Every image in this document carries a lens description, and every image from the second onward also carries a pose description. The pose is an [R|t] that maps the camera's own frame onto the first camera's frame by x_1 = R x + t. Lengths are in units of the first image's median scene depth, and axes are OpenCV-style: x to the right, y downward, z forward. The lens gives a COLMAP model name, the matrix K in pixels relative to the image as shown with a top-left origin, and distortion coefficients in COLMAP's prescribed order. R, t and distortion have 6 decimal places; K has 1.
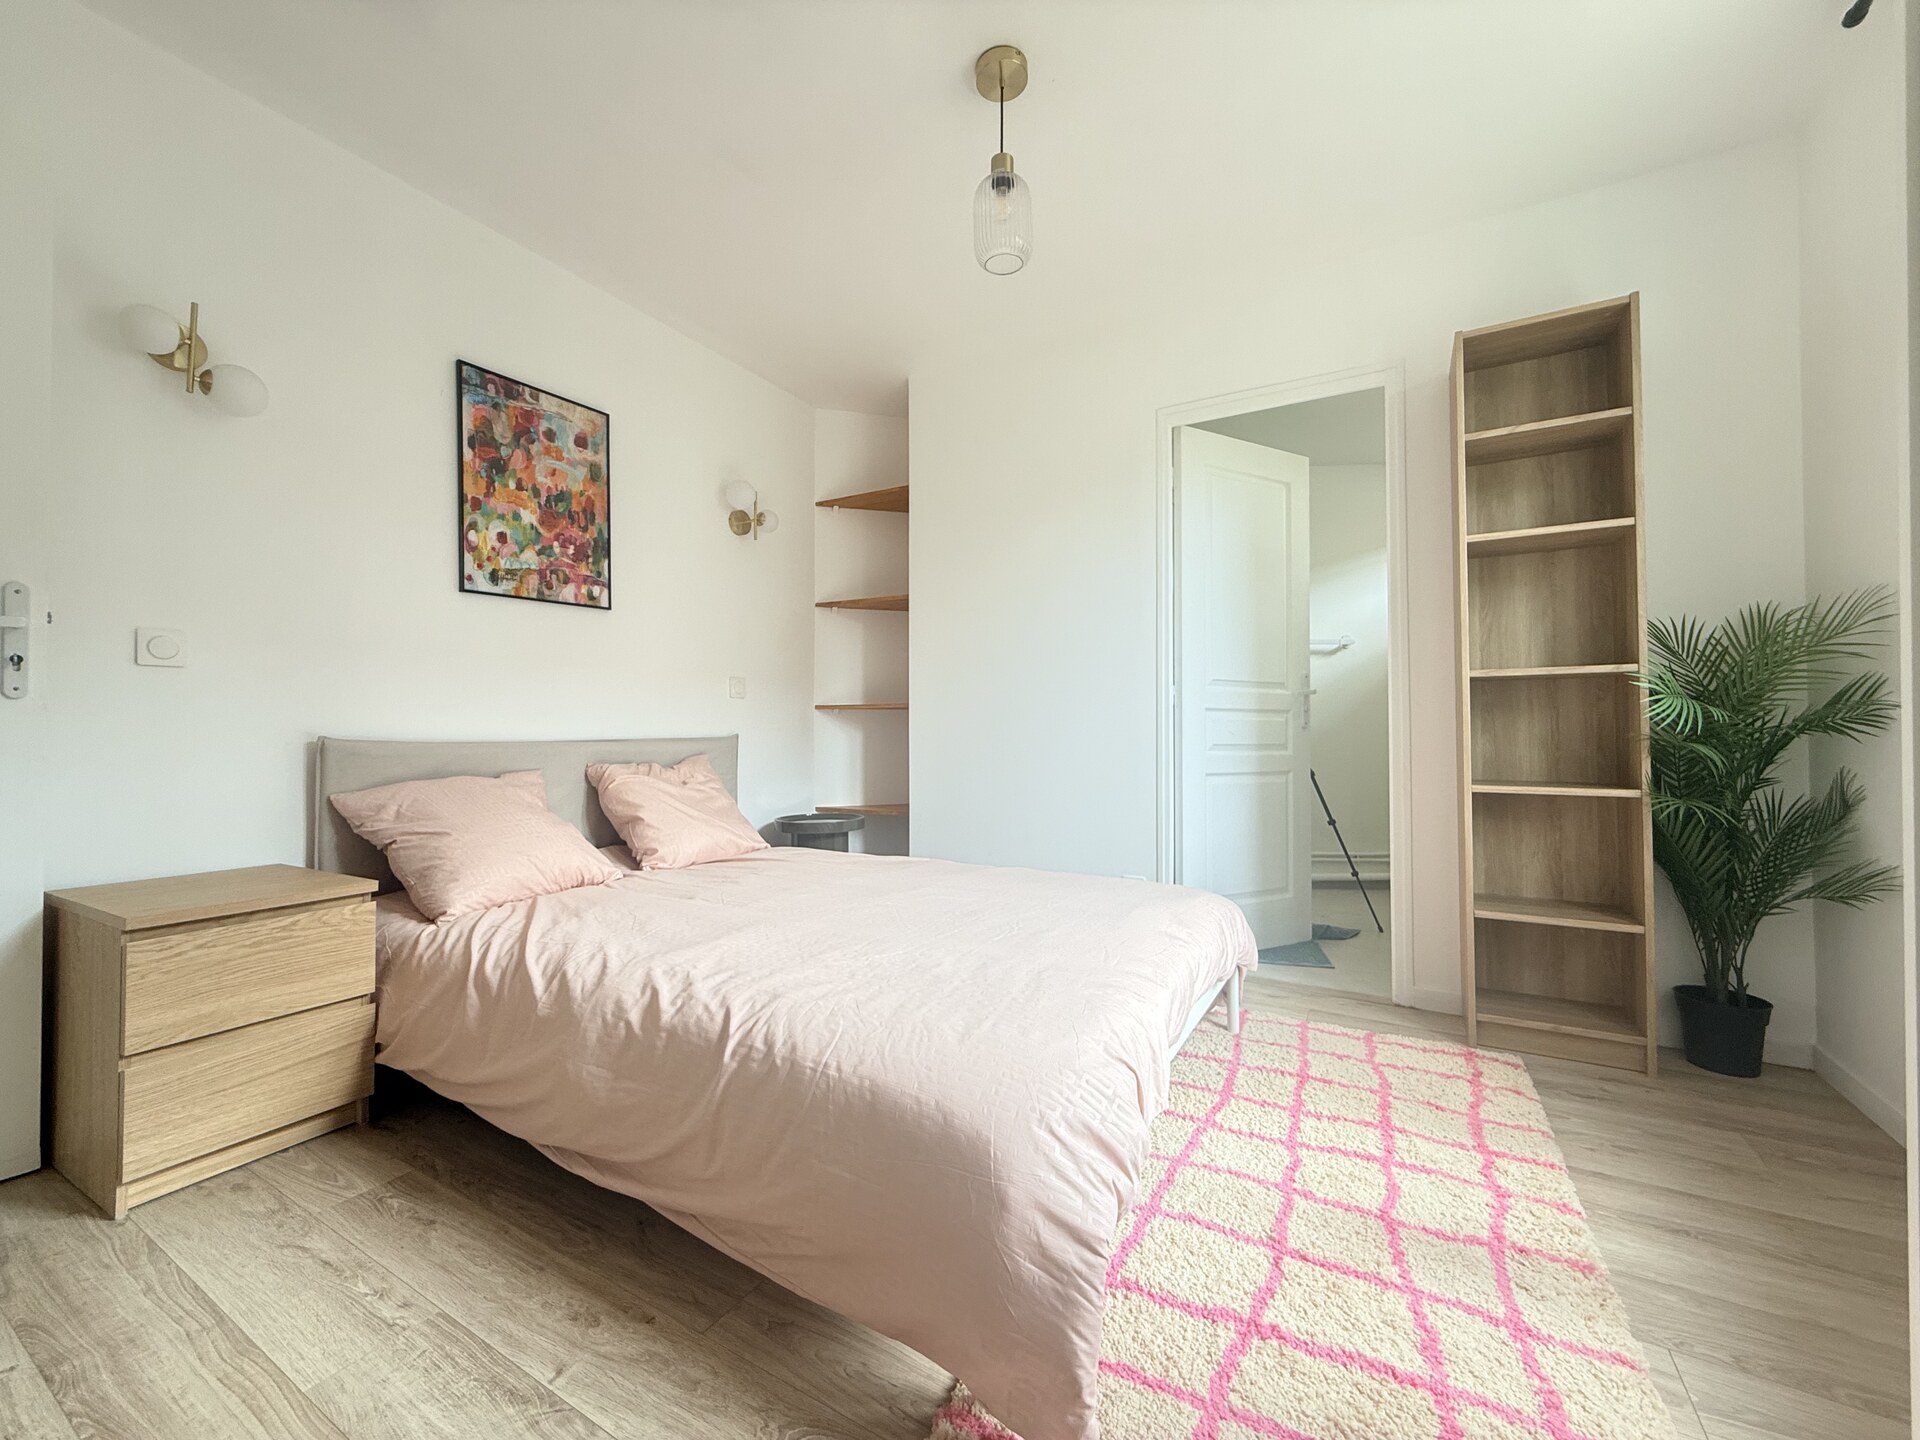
lens RADIAL K [[772.3, 0, 947.6], [0, 772.3, 722.0], [0, 0, 1]] dist [-0.000121, 0.000284]
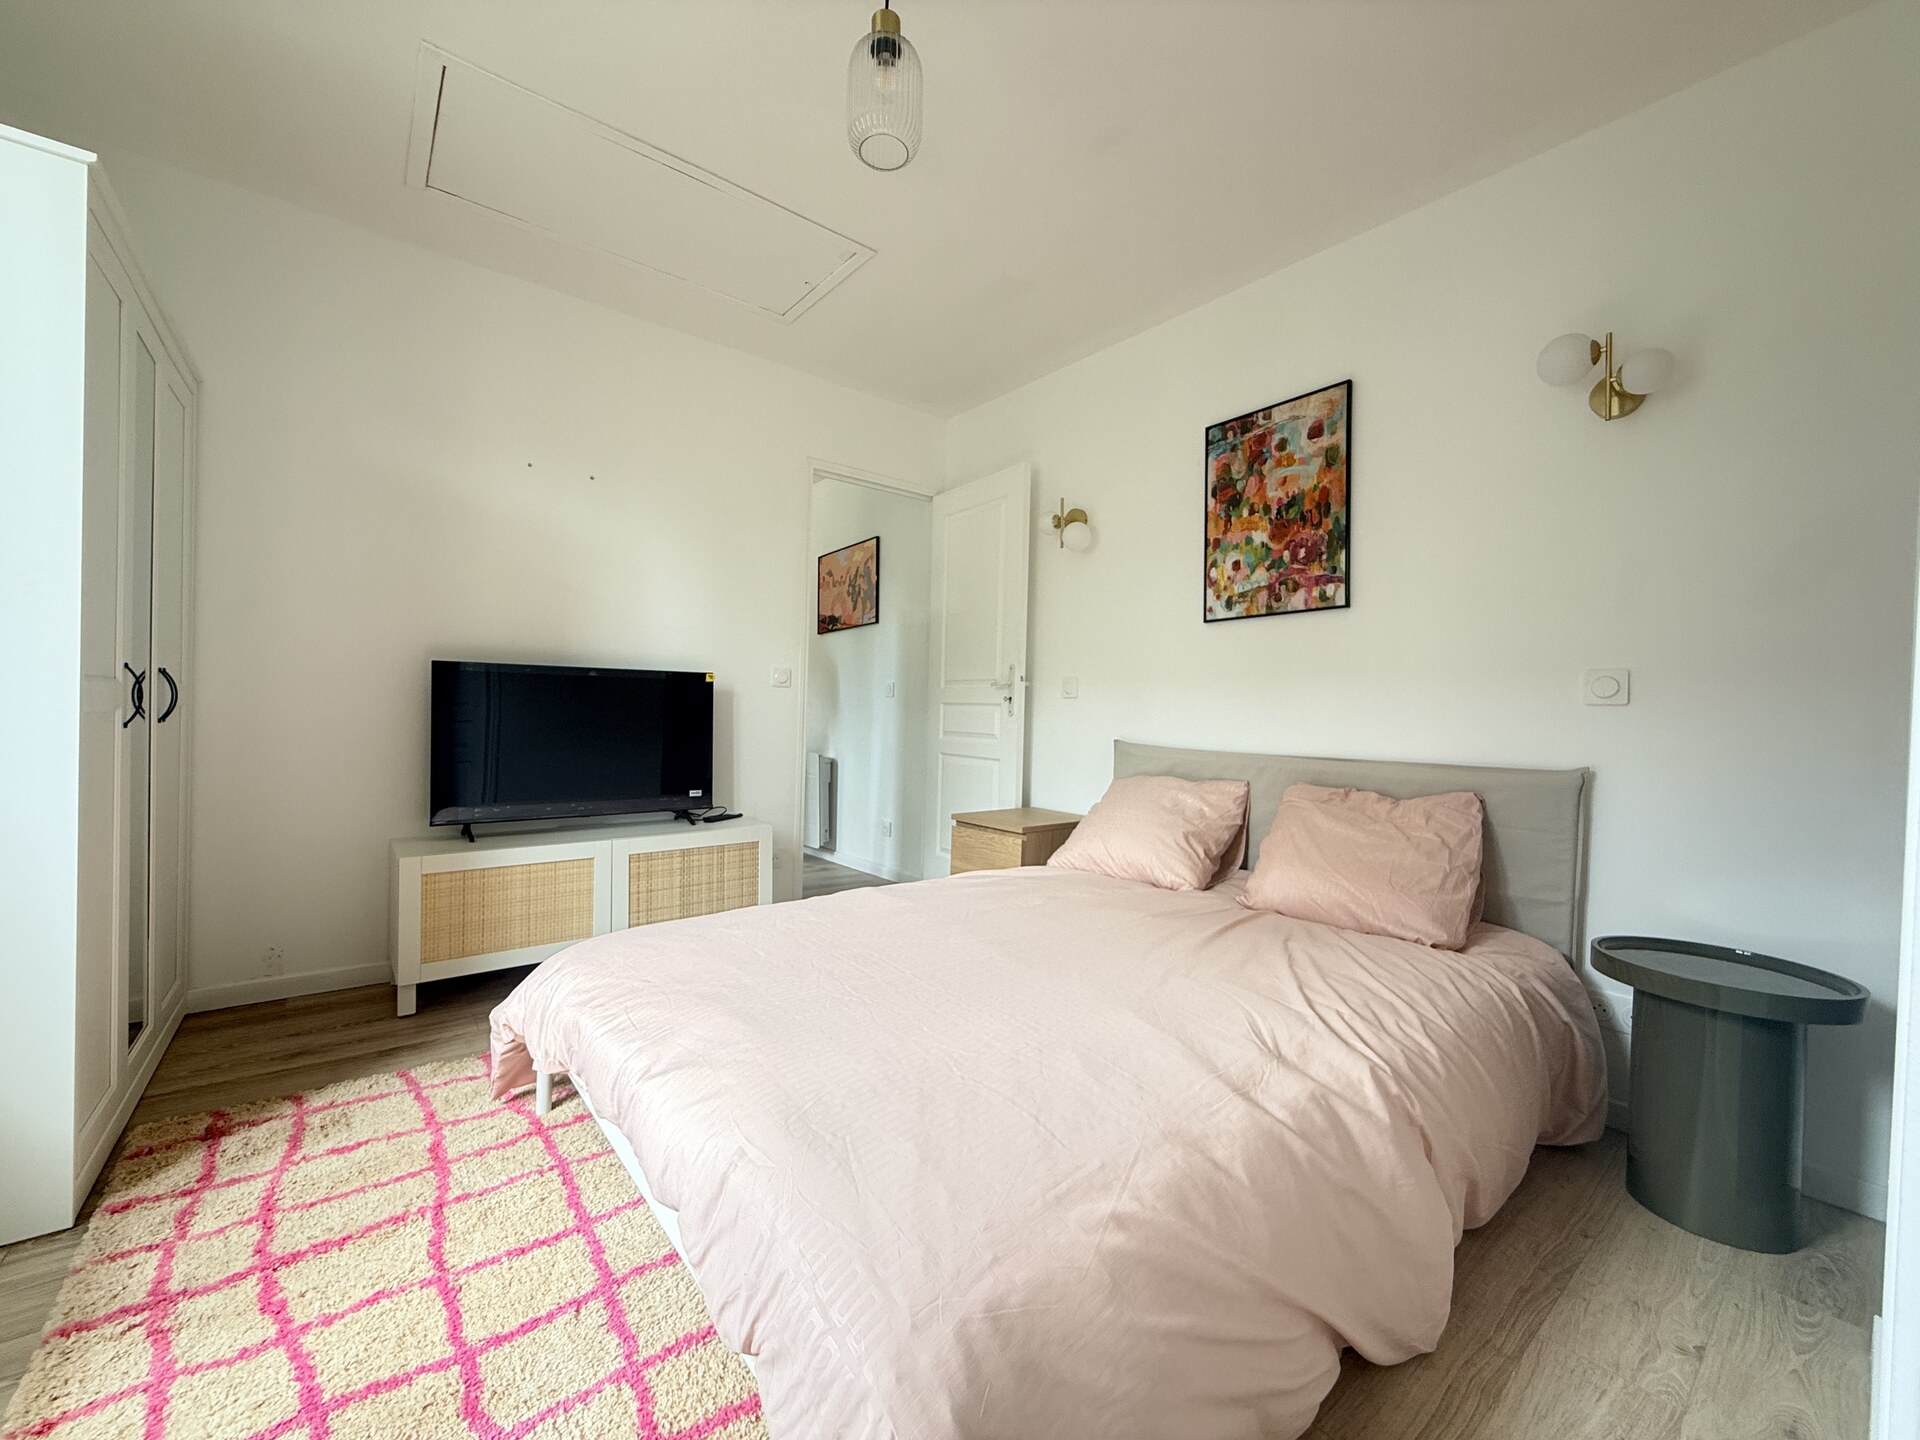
lens RADIAL K [[760.8, 0, 960.0], [0, 760.8, 720.0], [0, 0, 1]] dist [-0.001461, -0.000268]
pose [[-0.346442, 0.004808, -0.938059, 0.551916], [-0.017159, 0.999787, 0.011462, -0.024612], [0.937914, 0.020067, -0.346286, 0.976970]]
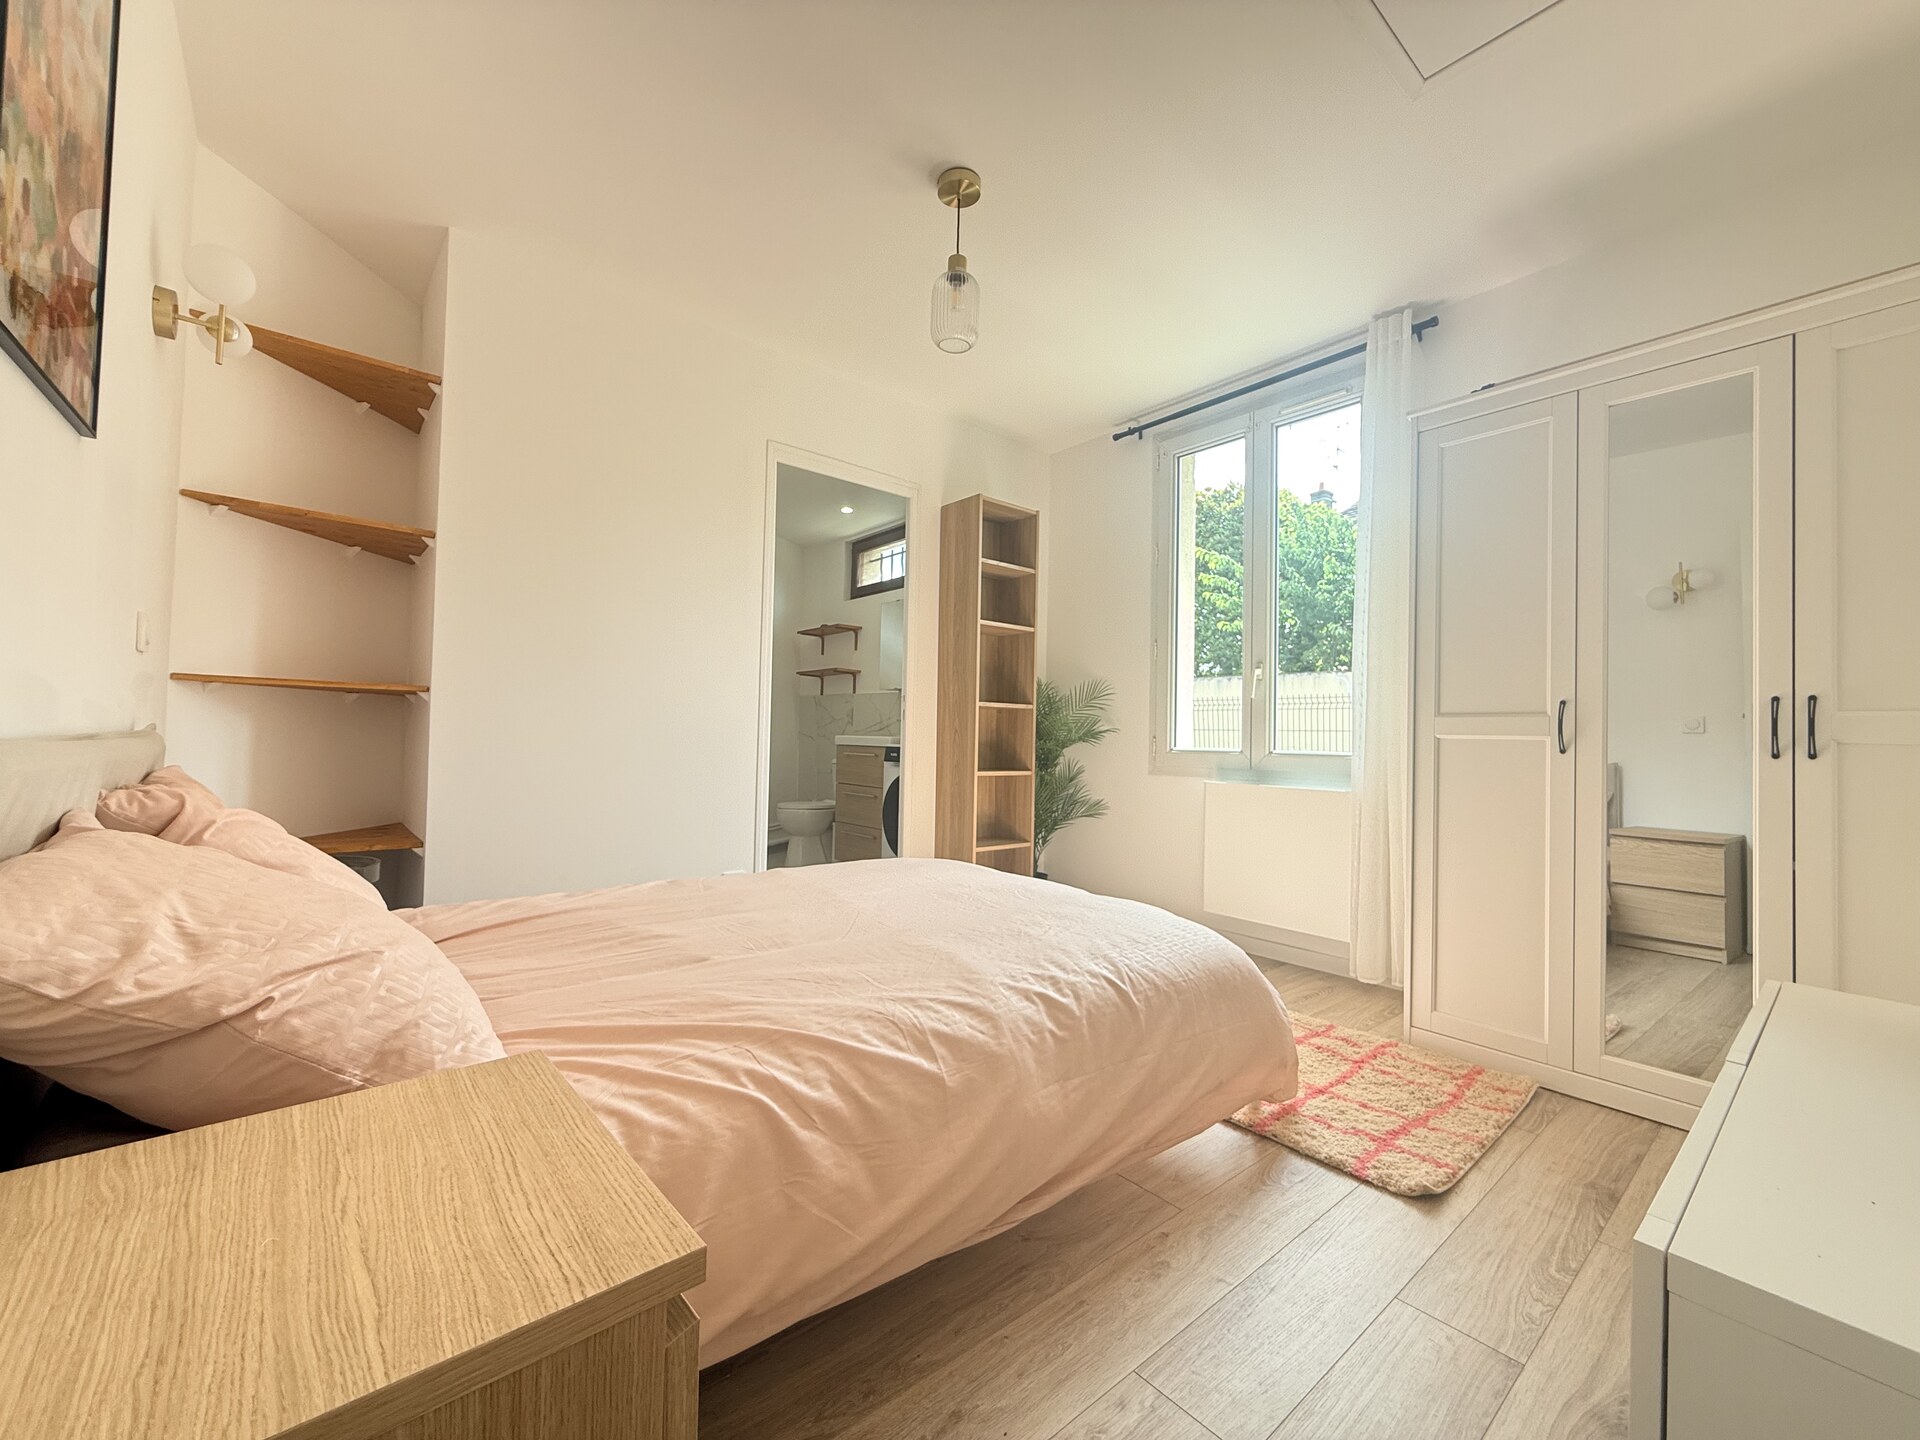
lens RADIAL K [[760.8, 0, 960.0], [0, 760.8, 720.0], [0, 0, 1]] dist [-0.001461, -0.000268]
pose [[0.327994, 0.031349, 0.944159, -0.742540], [-0.031690, 0.999252, -0.022170, 0.009604], [-0.944148, -0.022649, 0.328742, 0.428850]]
